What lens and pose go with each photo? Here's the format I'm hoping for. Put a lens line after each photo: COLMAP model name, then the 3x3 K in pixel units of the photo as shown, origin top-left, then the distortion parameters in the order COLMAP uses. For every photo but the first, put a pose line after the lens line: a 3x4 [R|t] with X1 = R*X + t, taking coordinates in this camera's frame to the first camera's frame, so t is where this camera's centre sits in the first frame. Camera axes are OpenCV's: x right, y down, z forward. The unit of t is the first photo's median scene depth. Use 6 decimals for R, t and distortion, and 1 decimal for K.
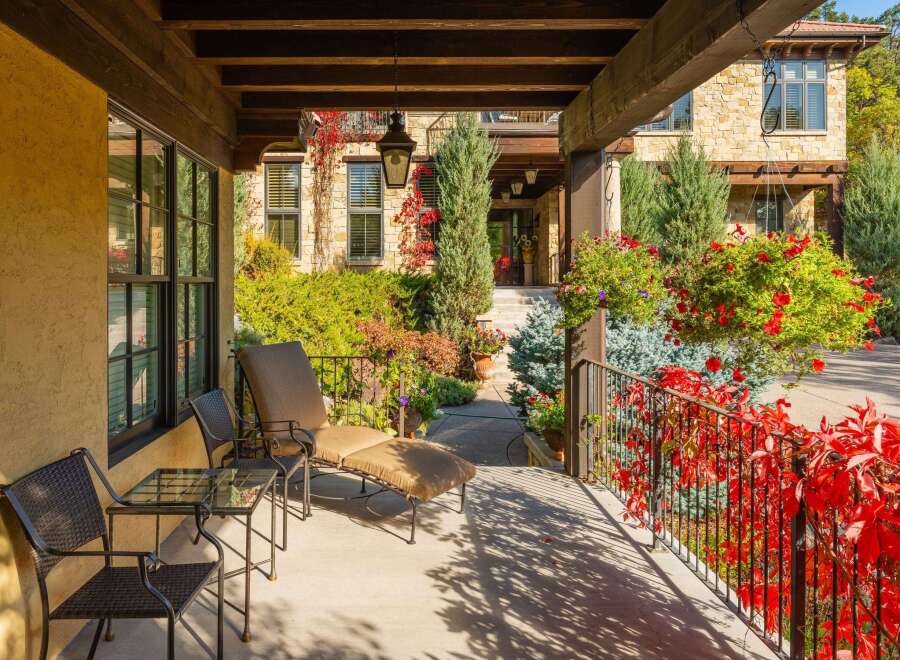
lens RADIAL K [[684.0, 0, 435.8], [0, 684.0, 300.8], [0, 0, 1]] dist [-0.003070, -0.002900]
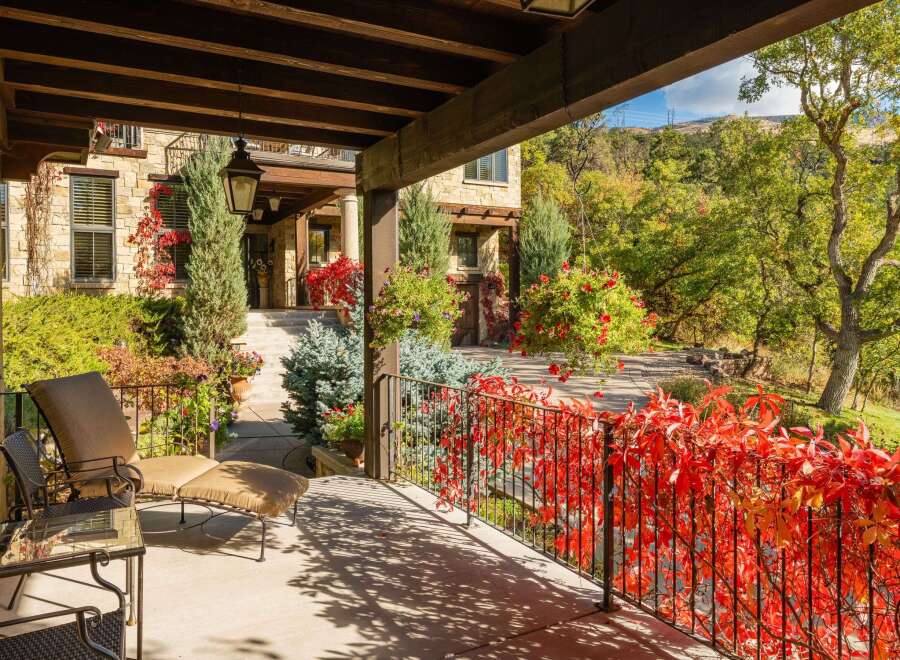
lens RADIAL K [[651.7, 0, 447.9], [0, 651.7, 327.4], [0, 0, 1]] dist [-0.005213, 0.003616]
pose [[0.877089, -0.021075, 0.479865, -0.204544], [0.017177, 0.999774, 0.012512, -0.003132], [-0.480020, -0.002731, 0.877253, 0.004426]]
